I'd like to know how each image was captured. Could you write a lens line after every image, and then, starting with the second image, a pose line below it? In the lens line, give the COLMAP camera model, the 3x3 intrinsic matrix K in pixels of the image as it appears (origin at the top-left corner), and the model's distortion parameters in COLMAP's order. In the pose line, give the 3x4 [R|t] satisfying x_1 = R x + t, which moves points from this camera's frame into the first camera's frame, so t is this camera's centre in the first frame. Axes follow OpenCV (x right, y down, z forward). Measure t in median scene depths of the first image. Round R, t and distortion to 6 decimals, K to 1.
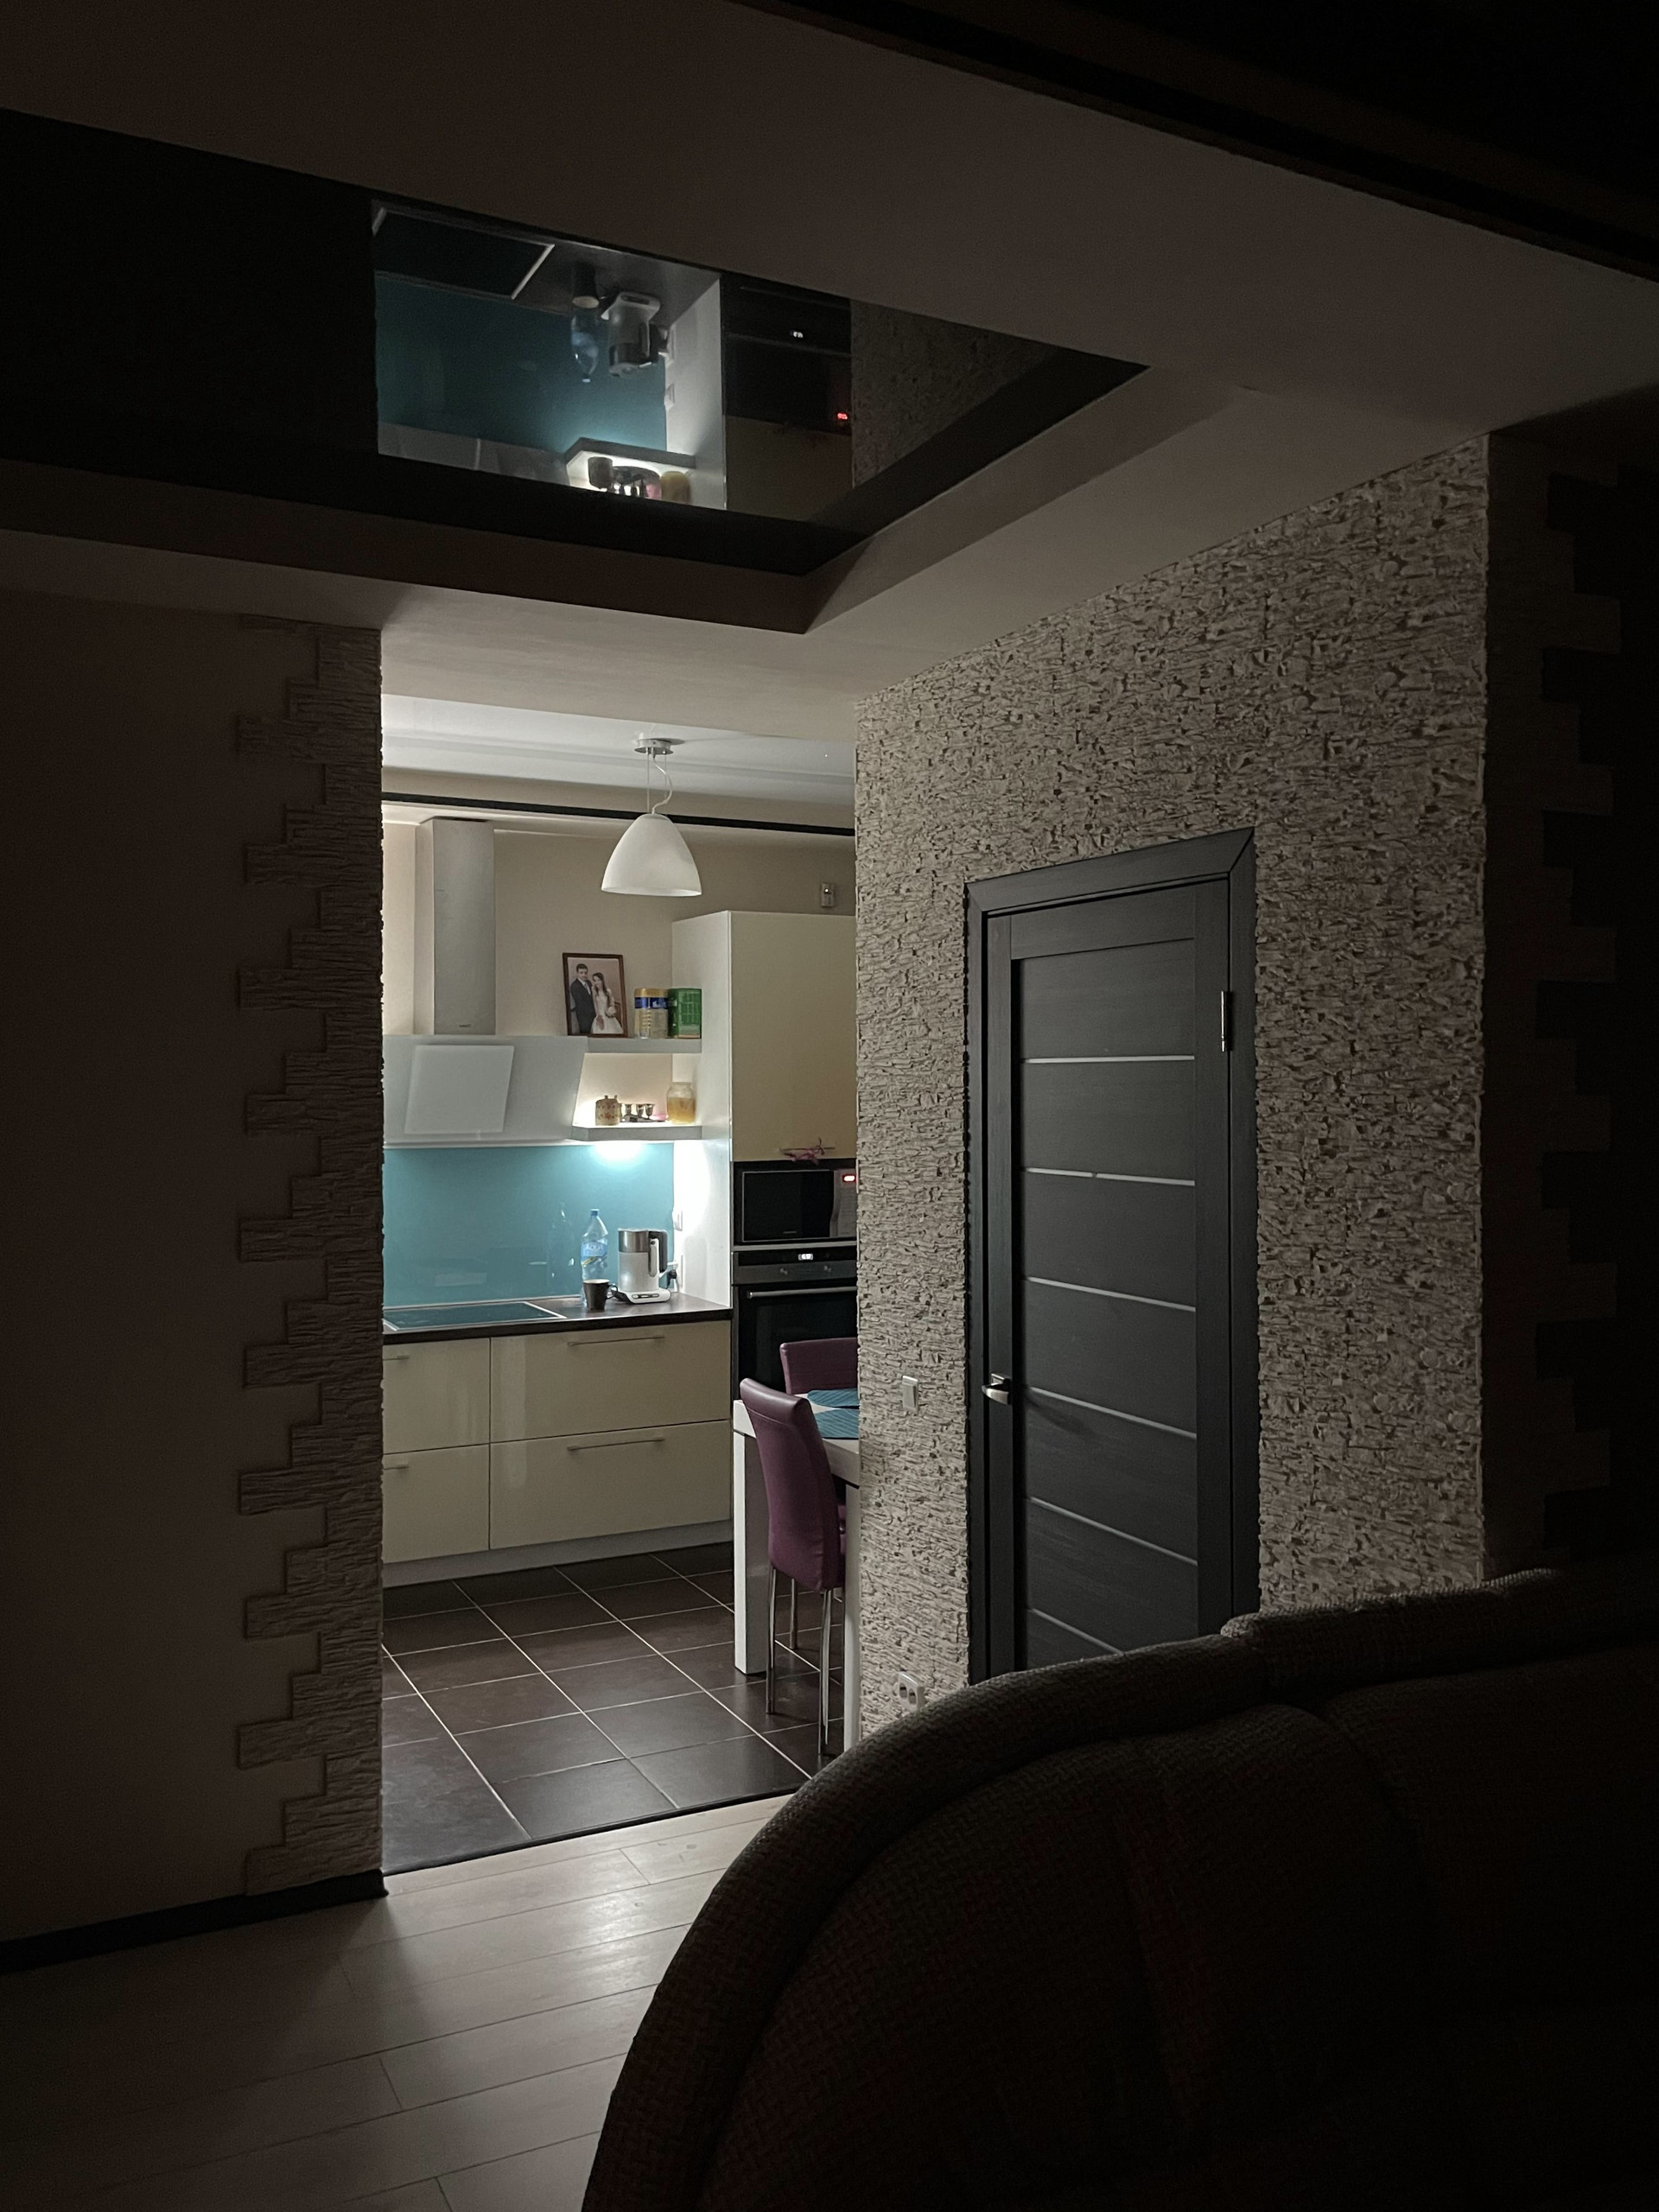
lens RADIAL K [[1753.6, 0, 834.3], [0, 1753.6, 1102.1], [0, 0, 1]] dist [0.100526, -0.136055]
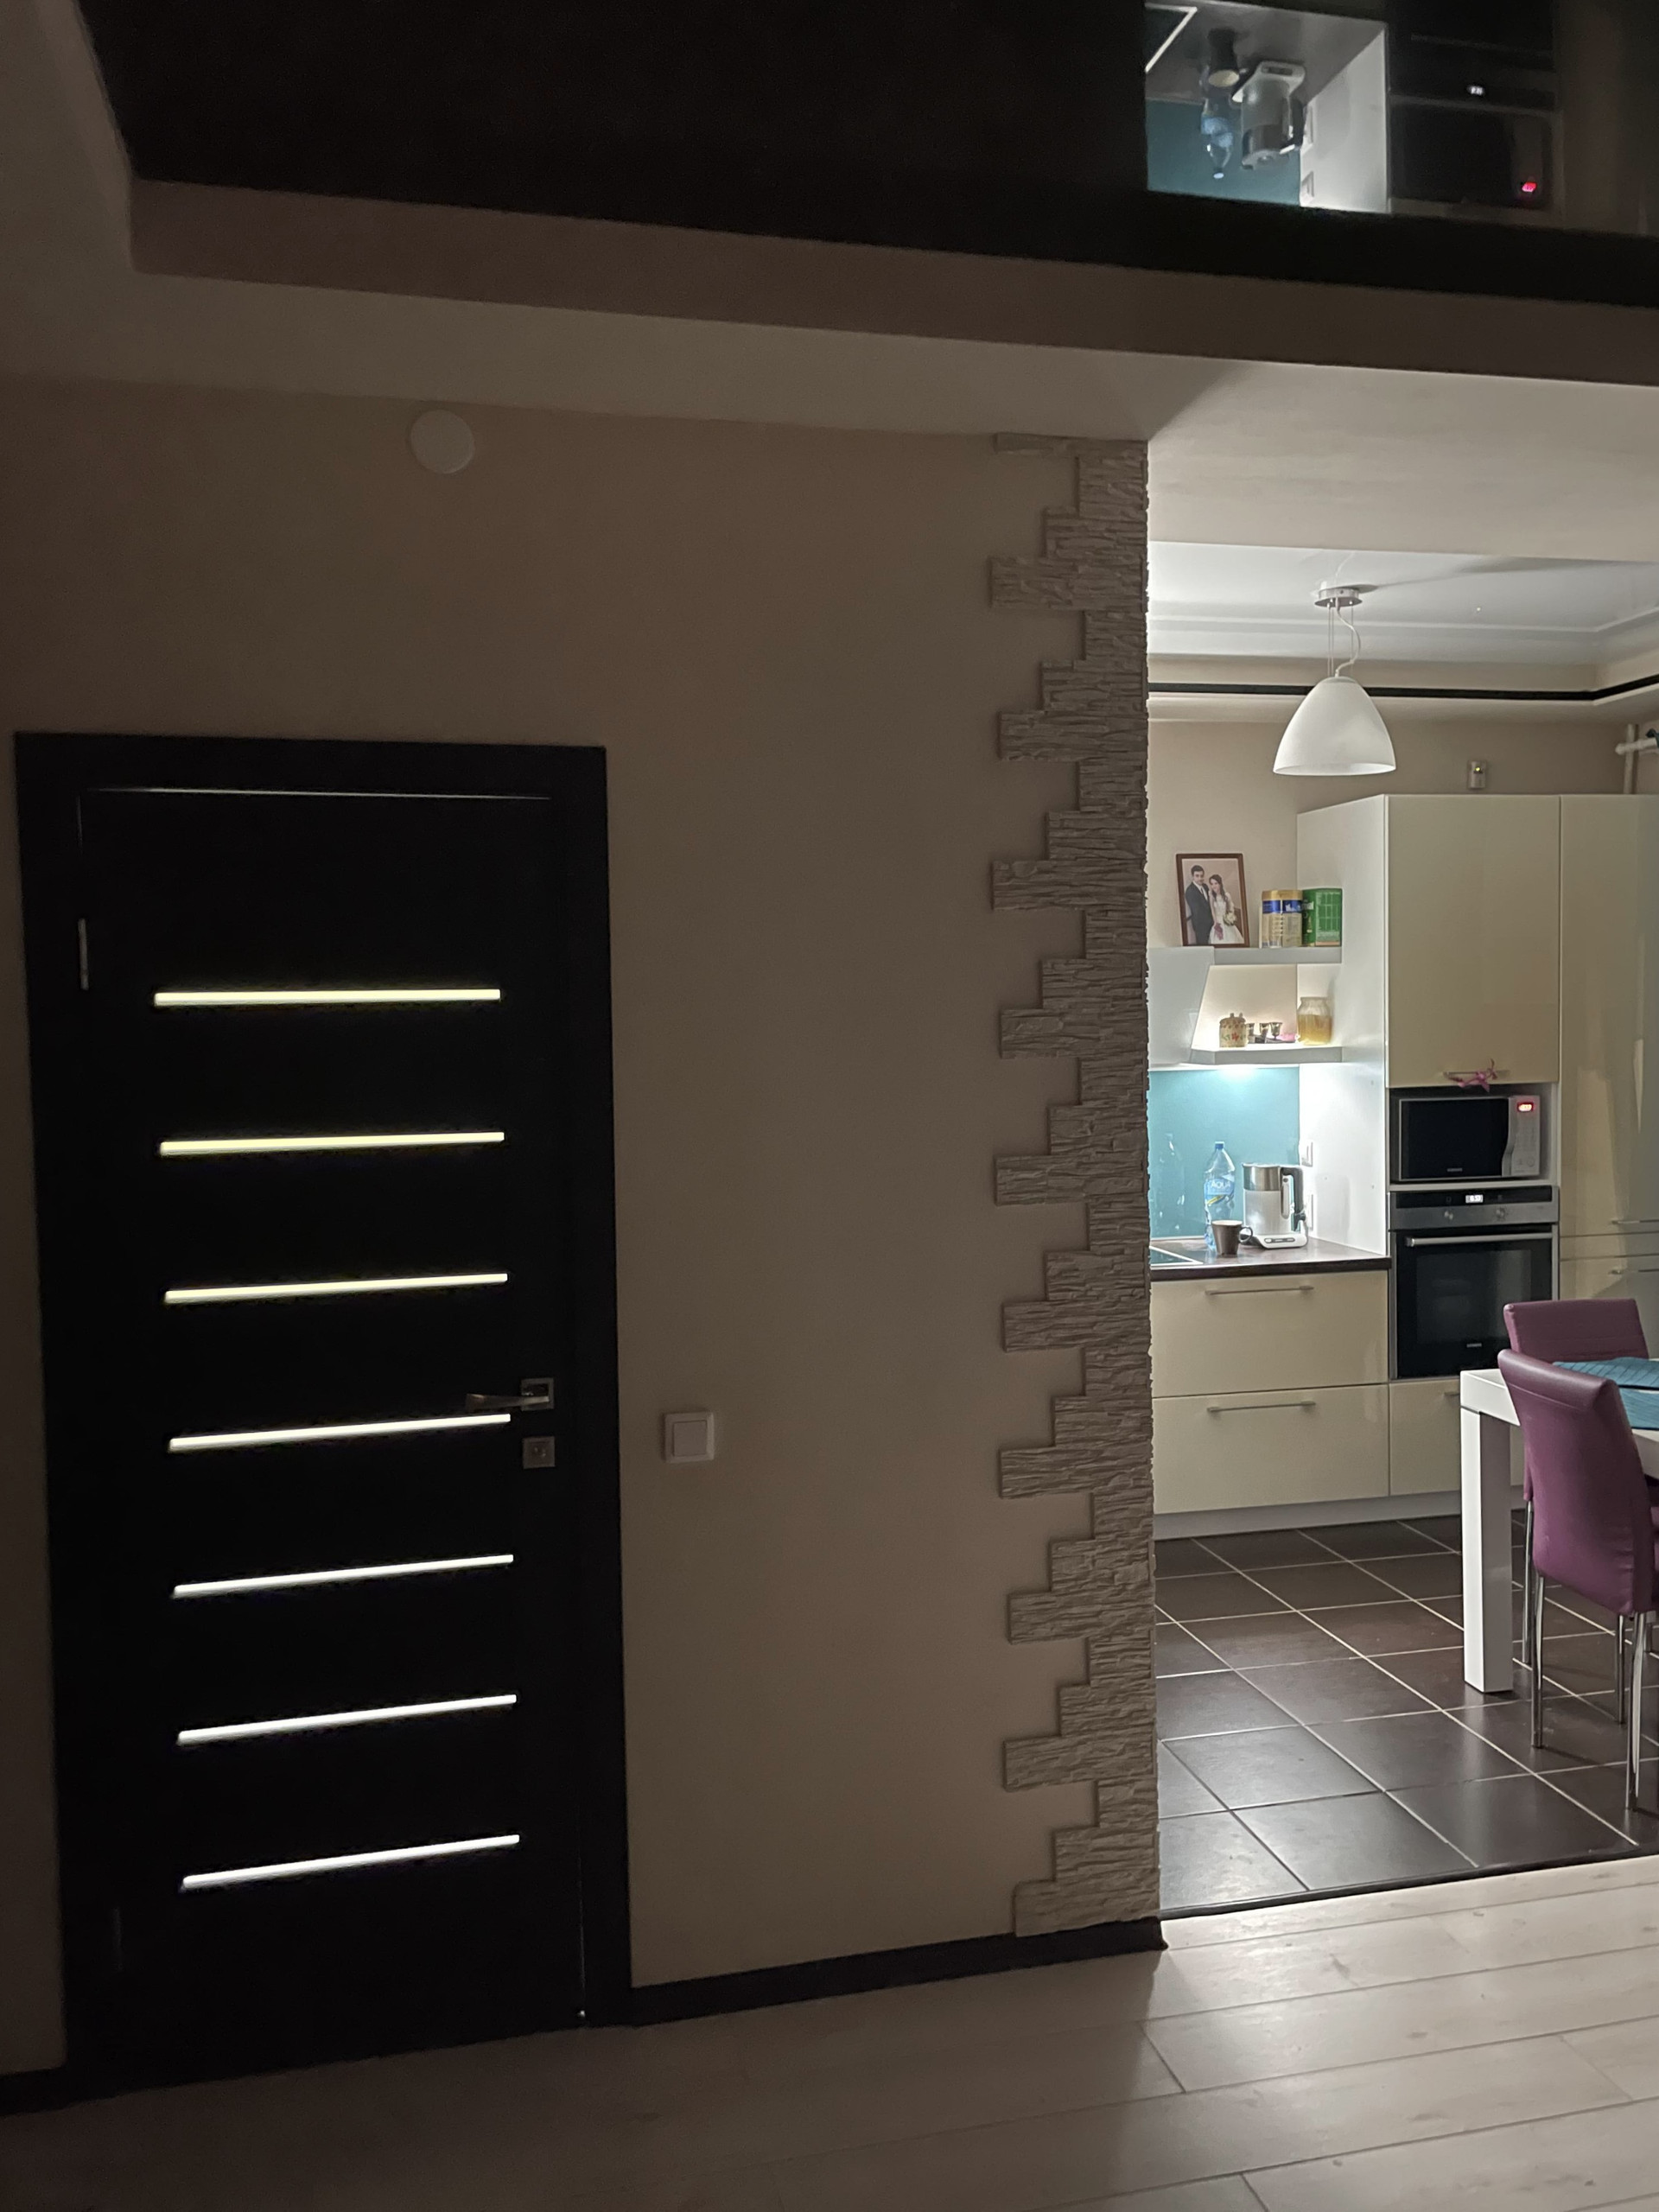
lens RADIAL K [[1753.6, 0, 838.5], [0, 1753.6, 1098.6], [0, 0, 1]] dist [0.100526, -0.136055]
pose [[0.972369, -0.004290, -0.233410, -0.203712], [0.013353, 0.999216, 0.037261, 0.005876], [0.233068, -0.039348, 0.971664, 0.153360]]
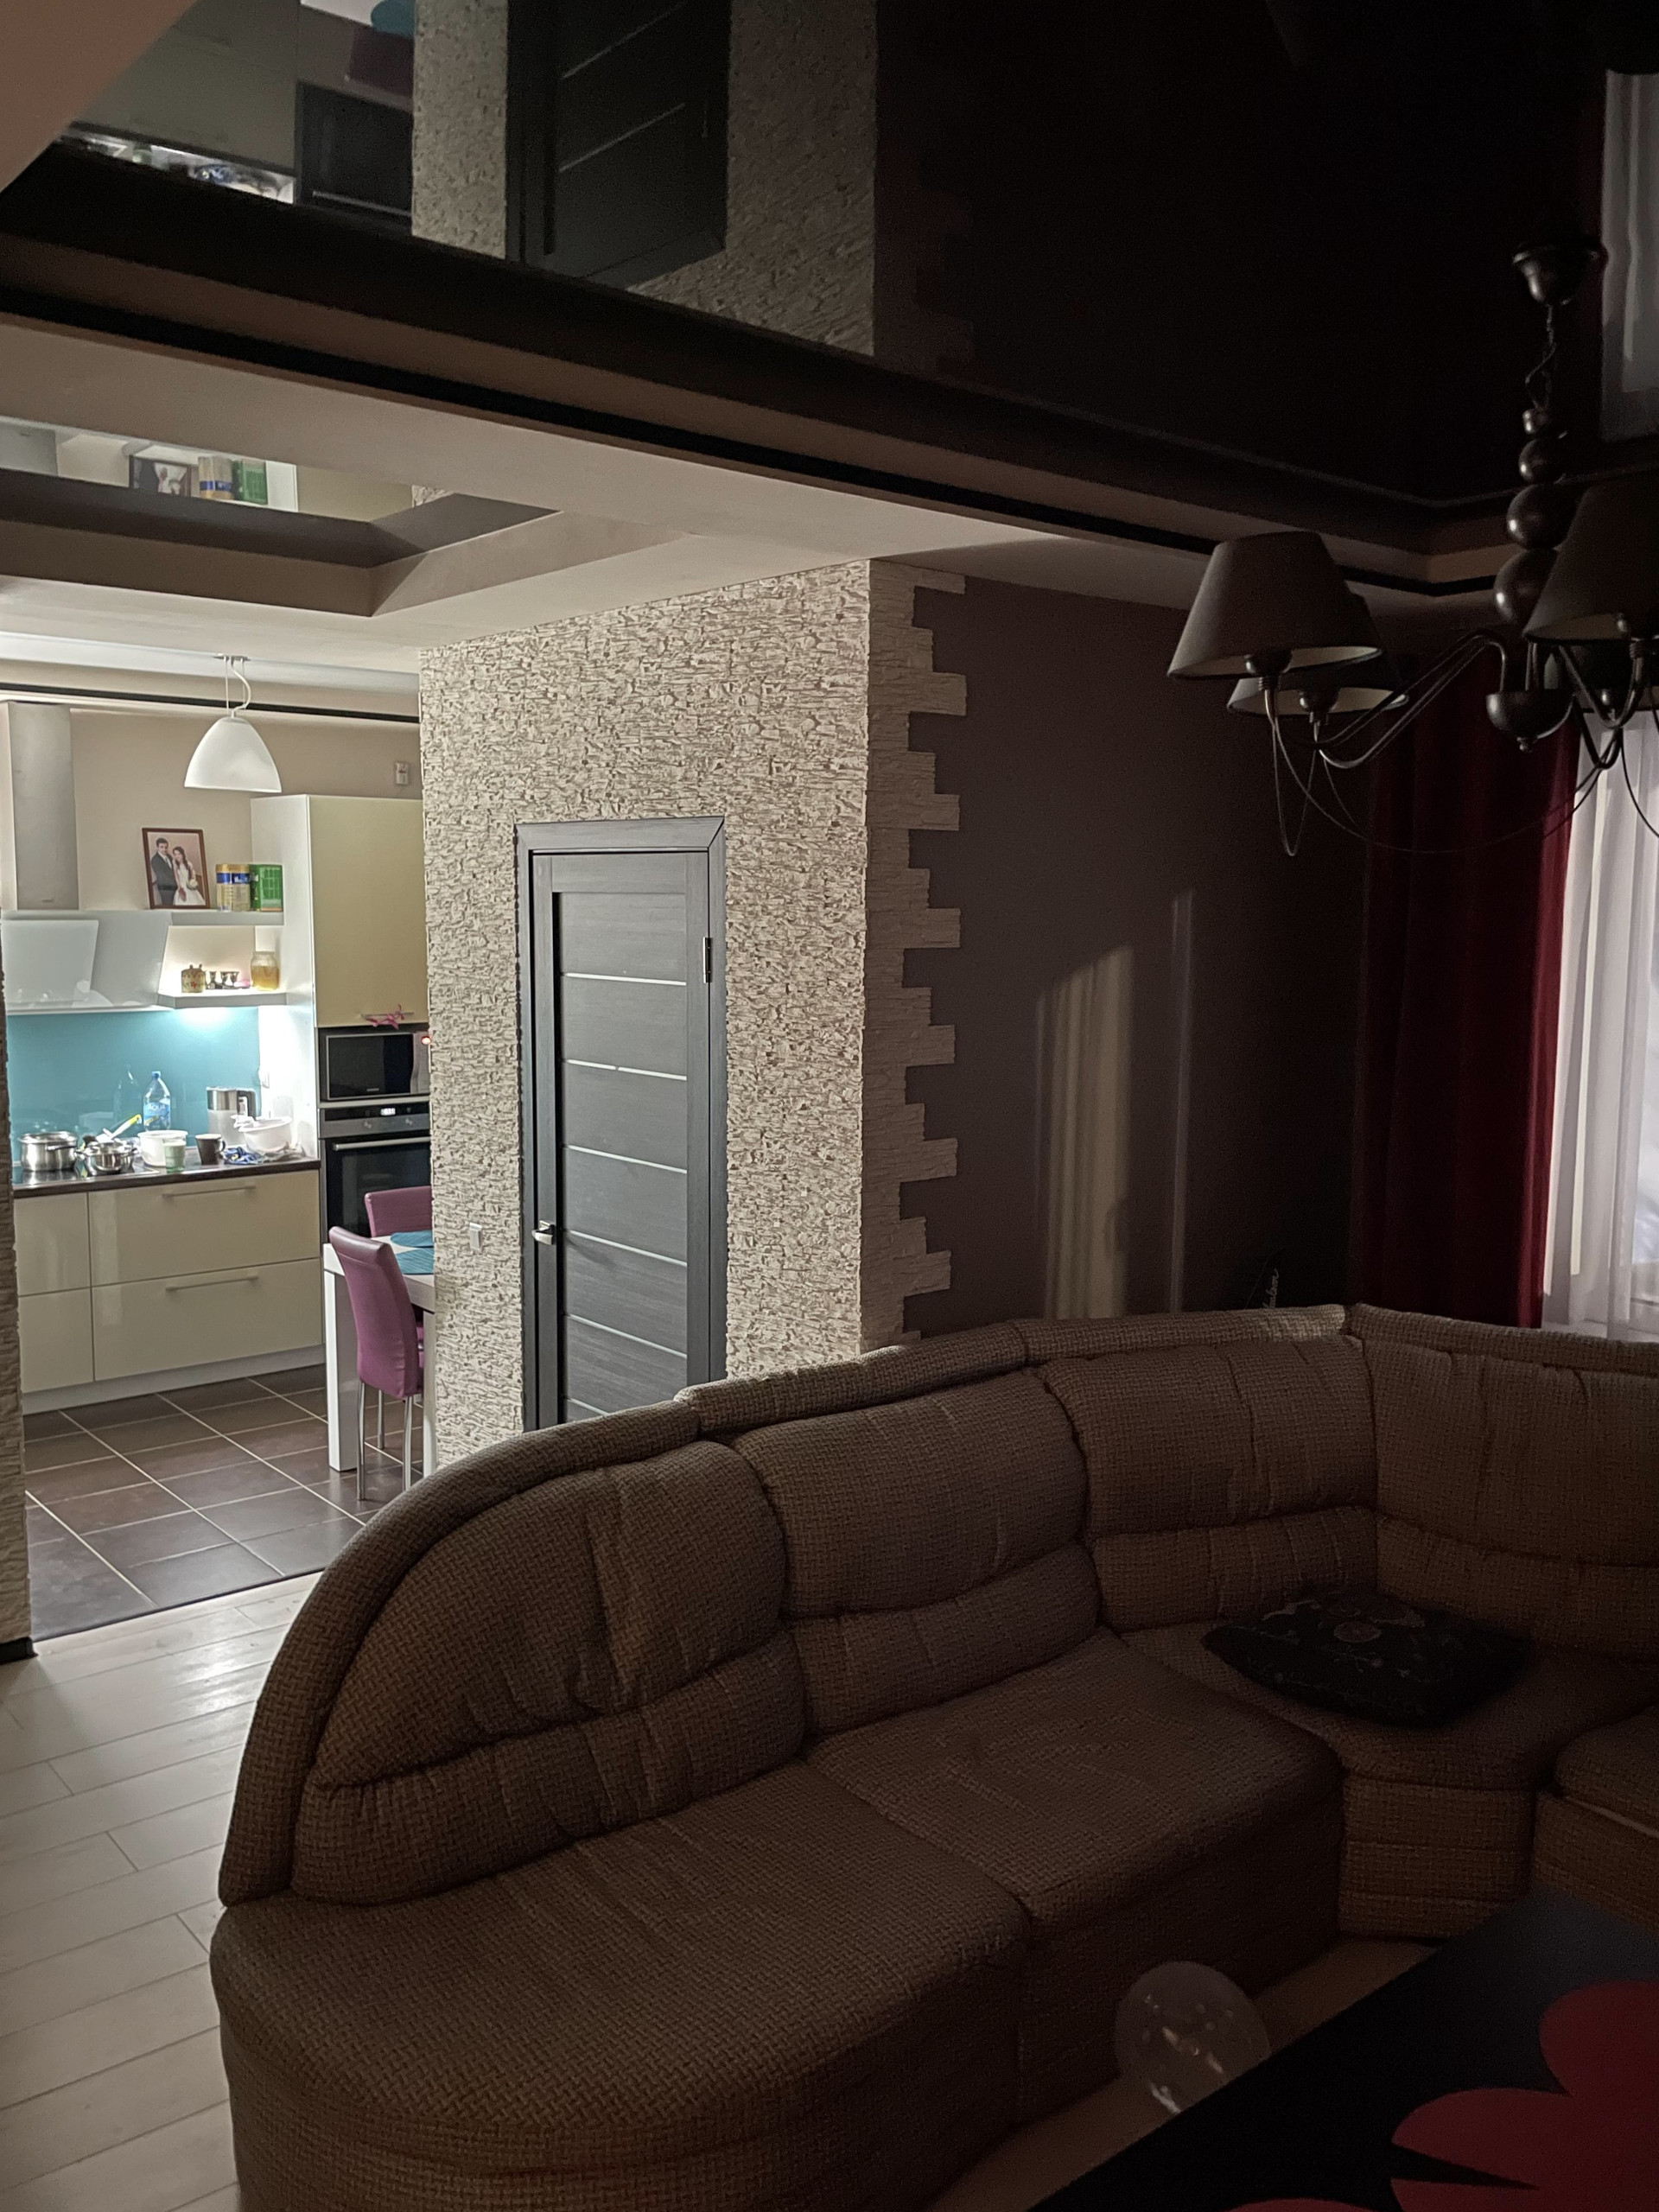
lens RADIAL K [[1753.6, 0, 848.7], [0, 1753.6, 1101.3], [0, 0, 1]] dist [0.100526, -0.136055]
pose [[0.972240, -0.016742, 0.233386, 0.011813], [-0.007863, 0.994536, 0.104096, -0.065504], [-0.233853, -0.103041, 0.966796, -0.271189]]
